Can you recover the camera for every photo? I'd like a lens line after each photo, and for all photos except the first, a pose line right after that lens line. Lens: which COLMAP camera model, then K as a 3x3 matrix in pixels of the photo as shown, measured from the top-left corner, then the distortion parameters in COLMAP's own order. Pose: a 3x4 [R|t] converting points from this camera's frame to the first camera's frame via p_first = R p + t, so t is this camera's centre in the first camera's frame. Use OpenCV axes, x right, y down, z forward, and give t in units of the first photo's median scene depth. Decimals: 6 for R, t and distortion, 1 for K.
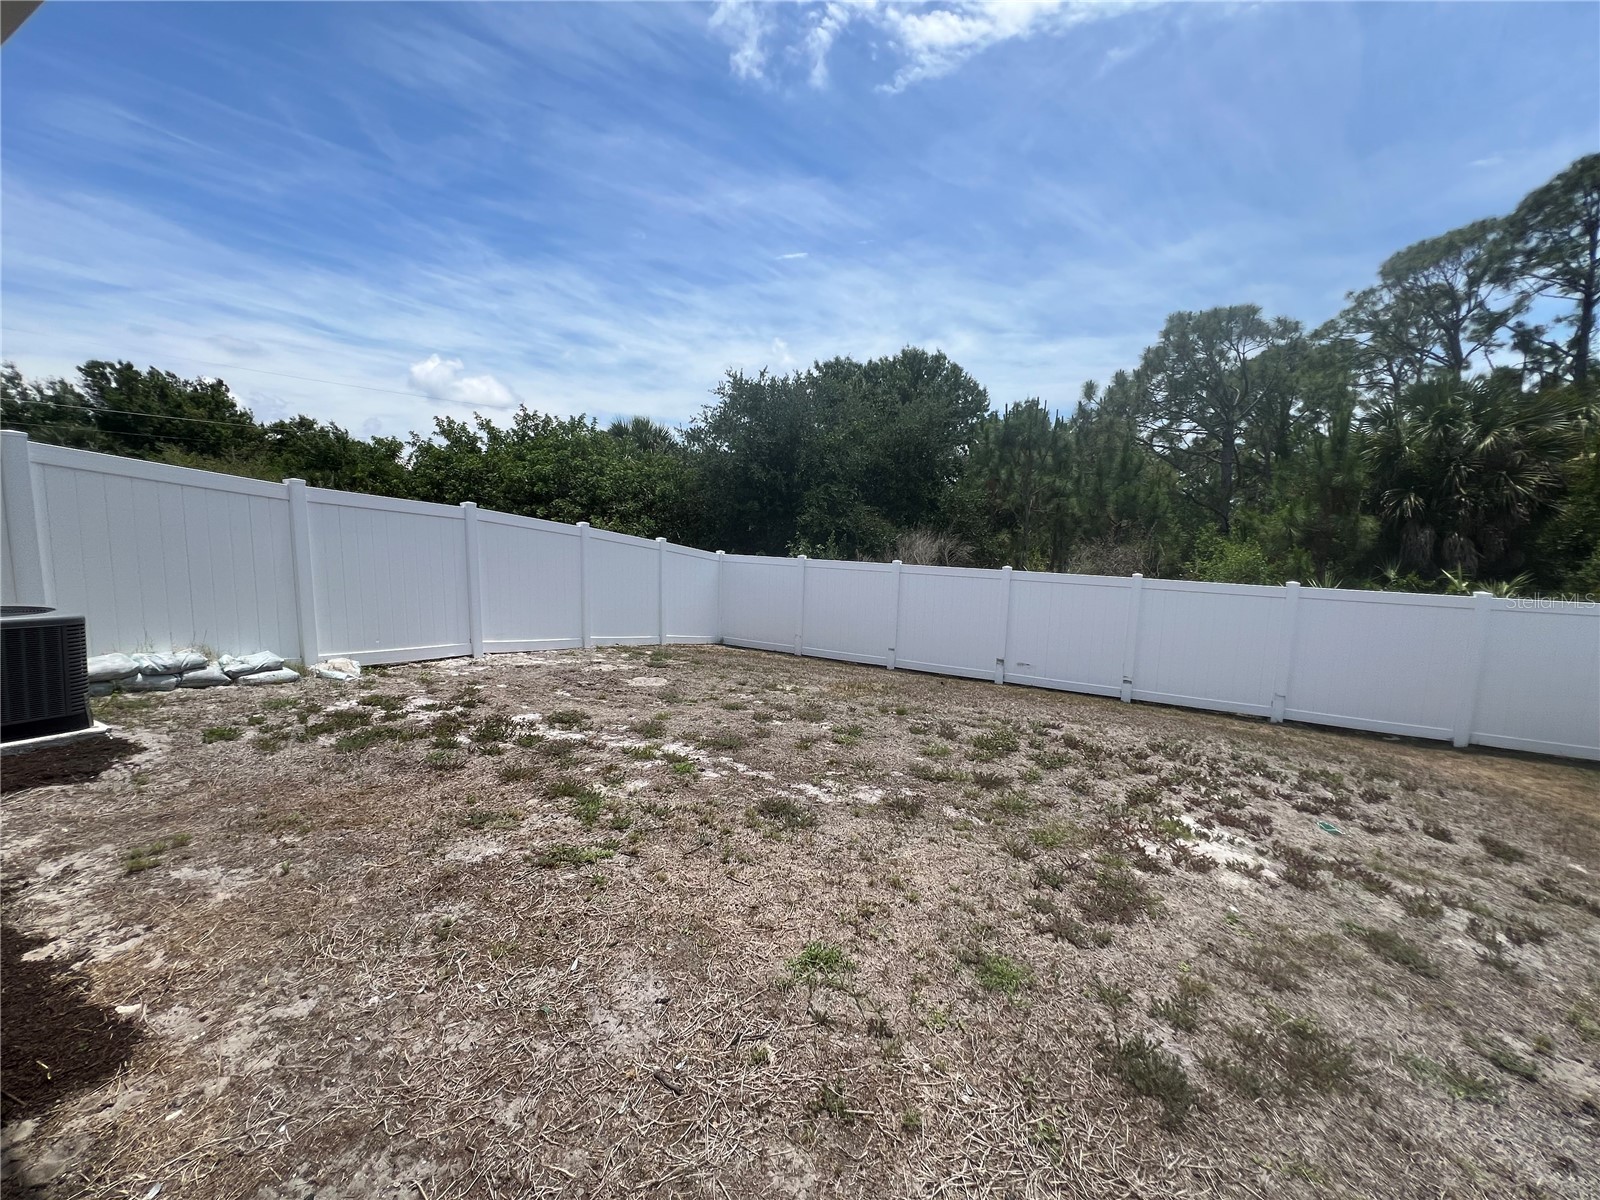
lens RADIAL K [[640.0, 0, 802.8], [0, 640.0, 603.7], [0, 0, 1]] dist [-0.000609, 0.000113]
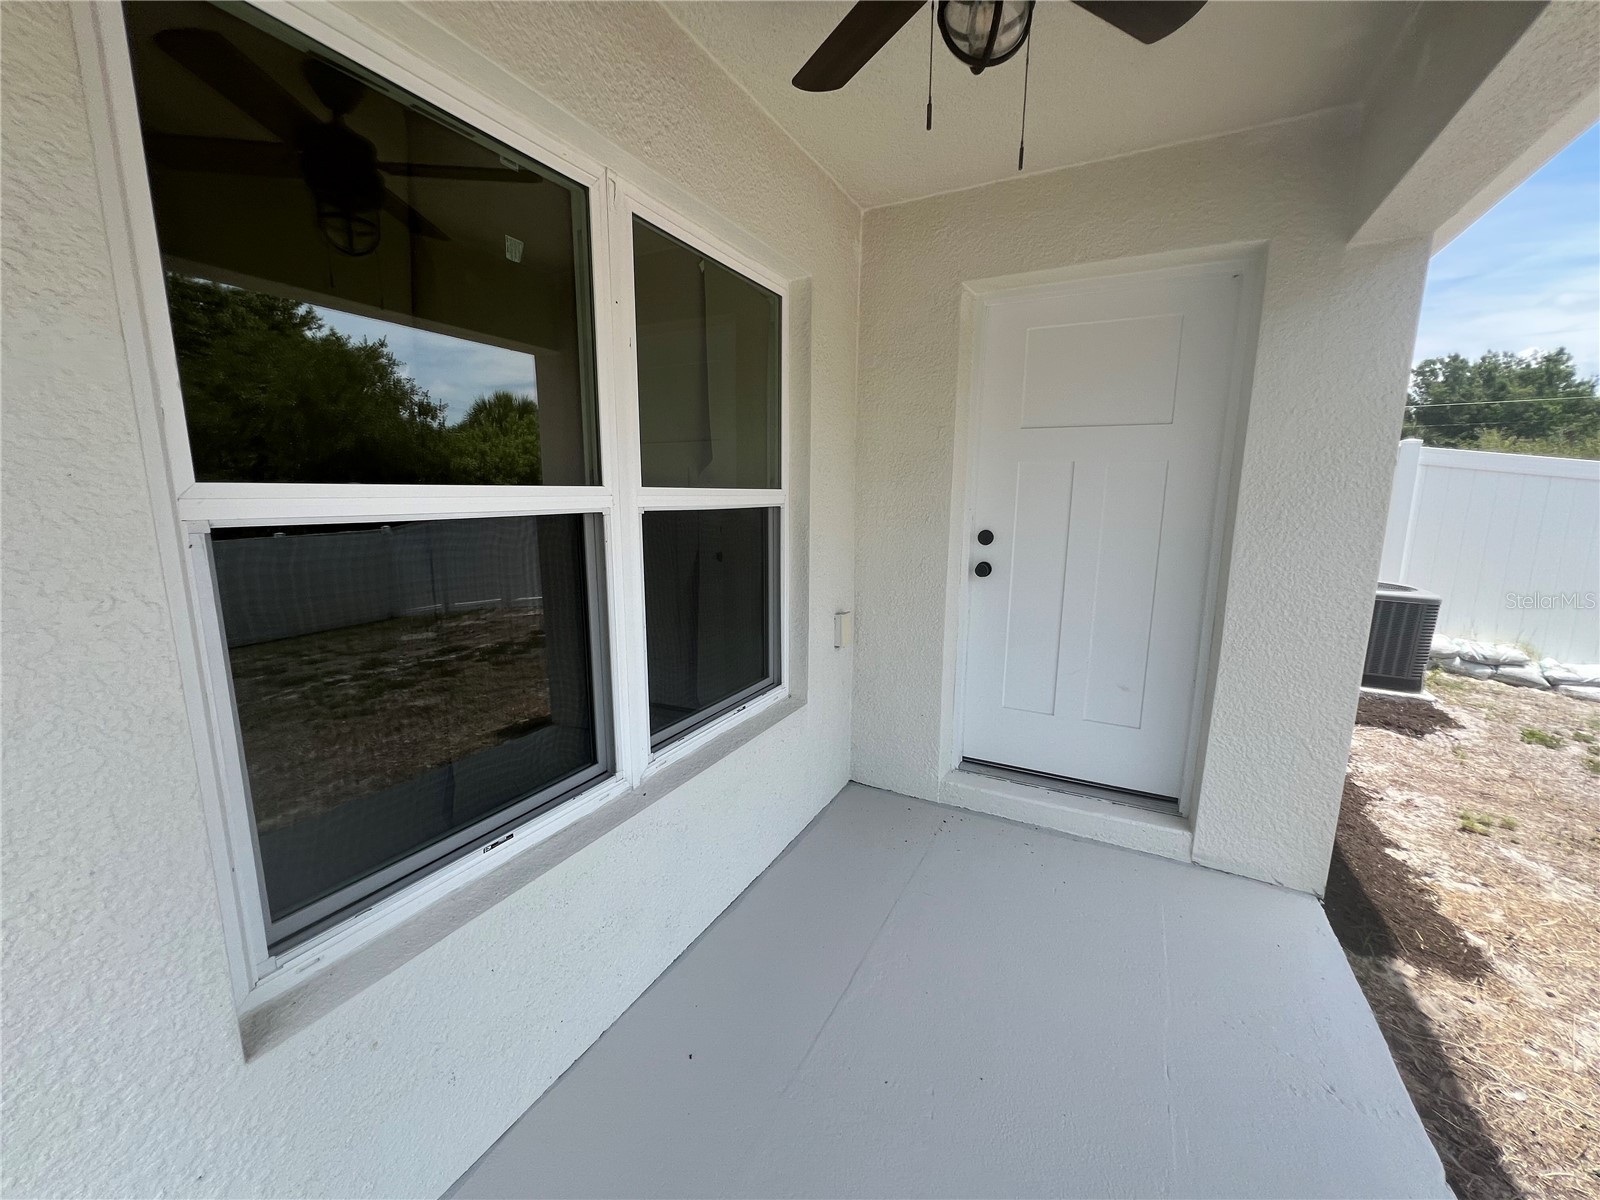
lens RADIAL K [[643.9, 0, 801.8], [0, 643.9, 603.8], [0, 0, 1]] dist [-0.002237, 0.000976]
pose [[0.011034, 0.144330, -0.989468, 0.003873], [-0.126688, 0.981756, 0.141792, 0.007999], [0.991881, 0.123789, 0.029118, -0.136548]]
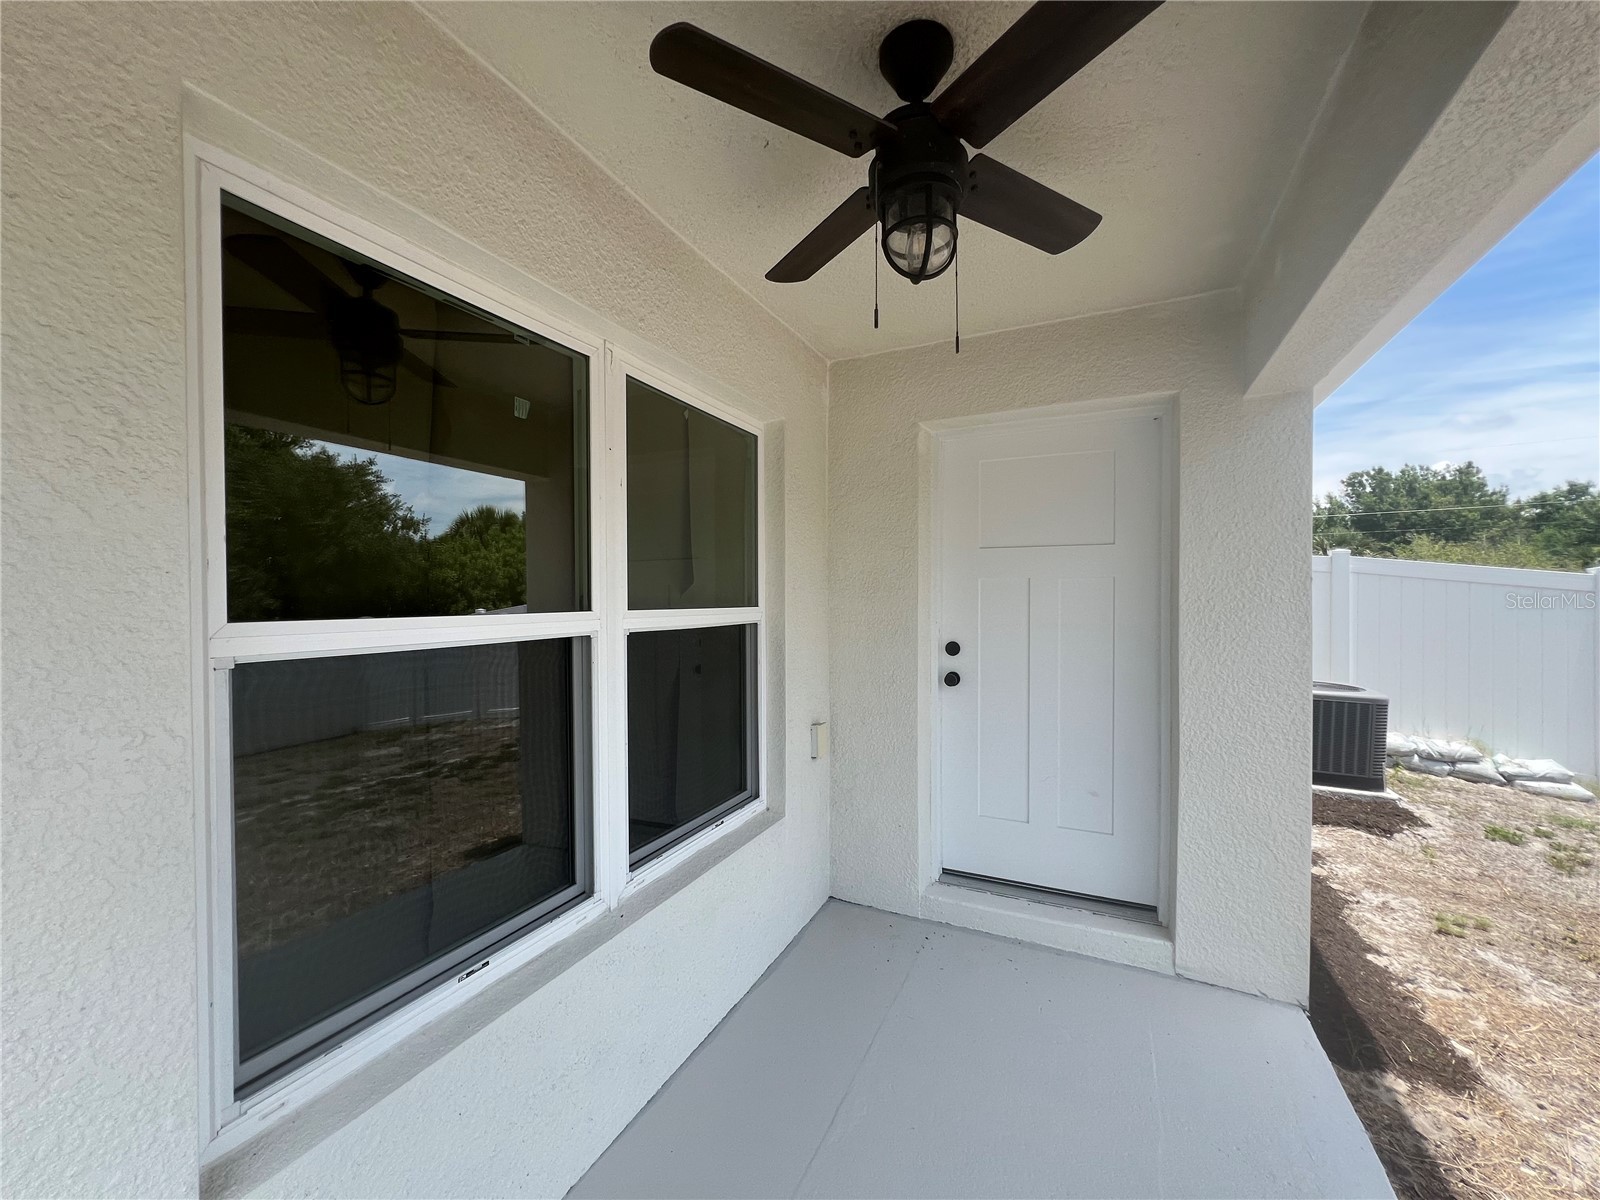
lens RADIAL K [[642.6, 0, 800.3], [0, 642.6, 604.1], [0, 0, 1]] dist [-0.002405, 0.000835]
pose [[0.044560, -0.018456, -0.998836, 0.028780], [-0.114856, 0.993105, -0.023474, -0.001245], [0.992382, 0.115768, 0.042133, -0.137014]]
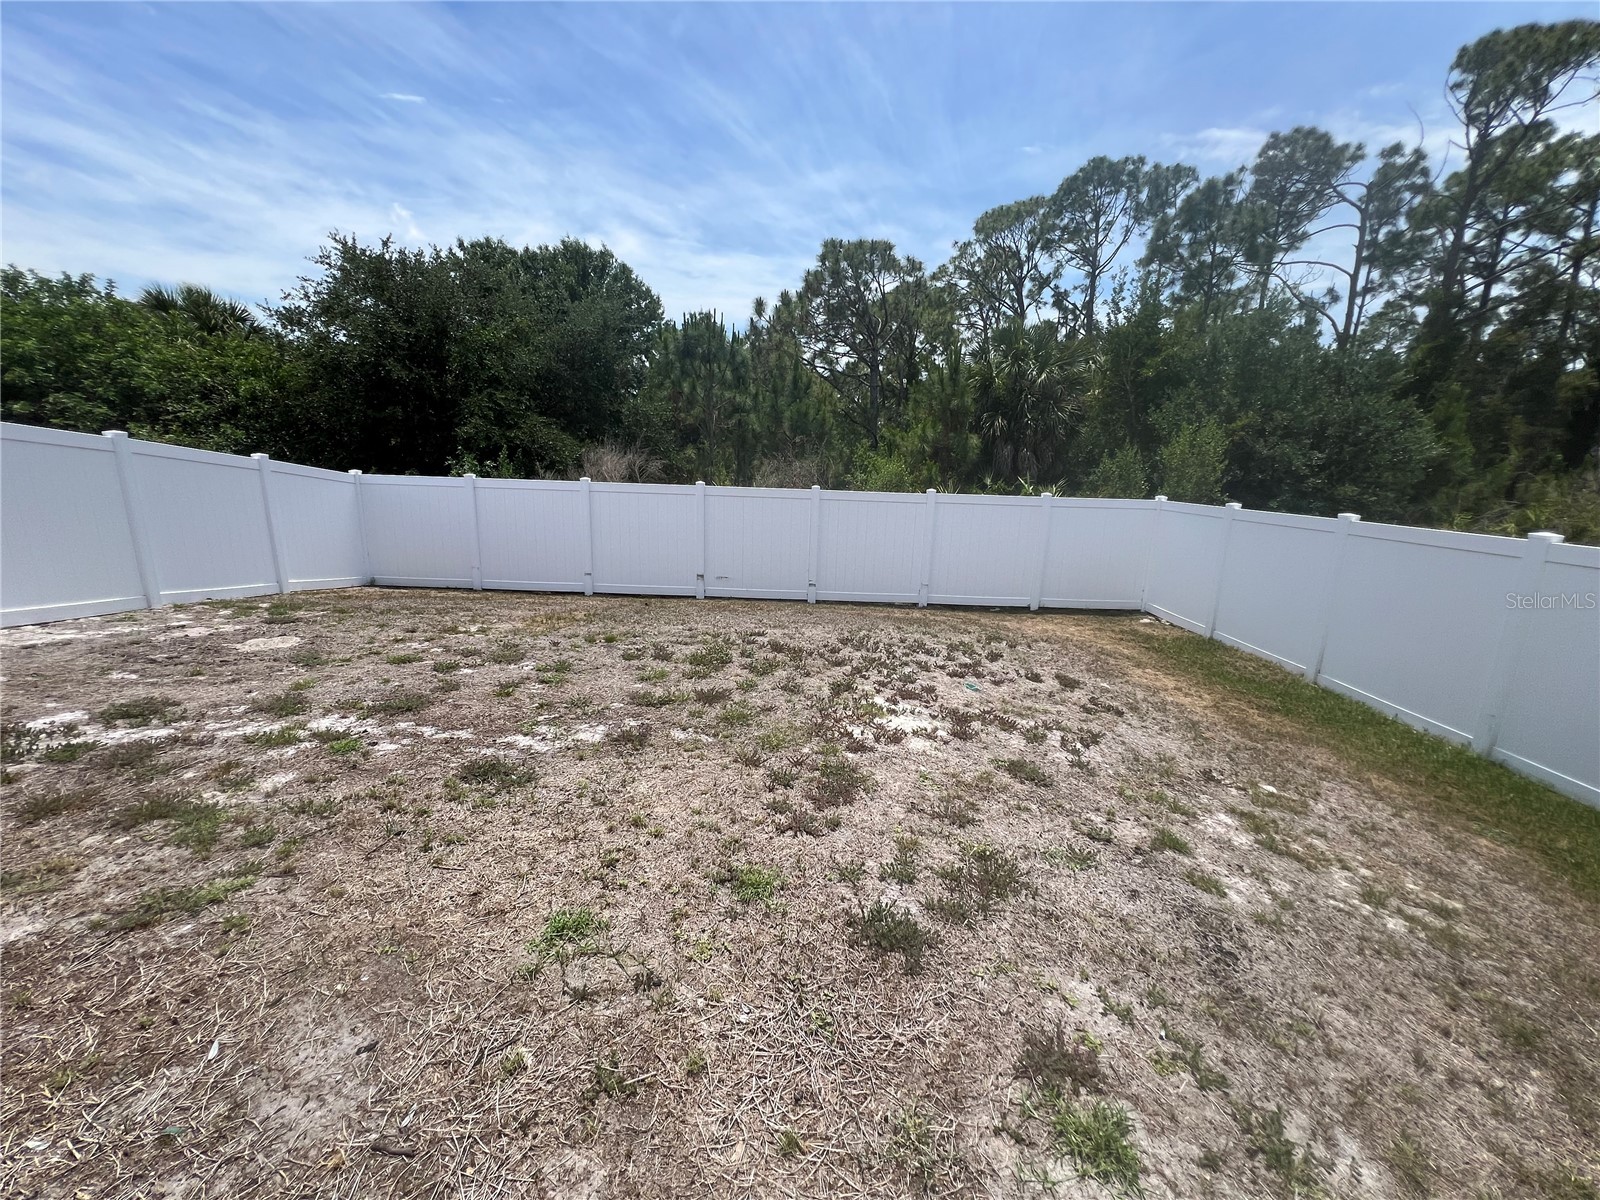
lens RADIAL K [[642.6, 0, 800.3], [0, 642.6, 604.1], [0, 0, 1]] dist [-0.002405, 0.000835]
pose [[0.890693, -0.106177, 0.442032, -0.014536], [0.049174, 0.989140, 0.138510, -0.000518], [-0.451938, -0.101633, 0.886241, 0.047634]]
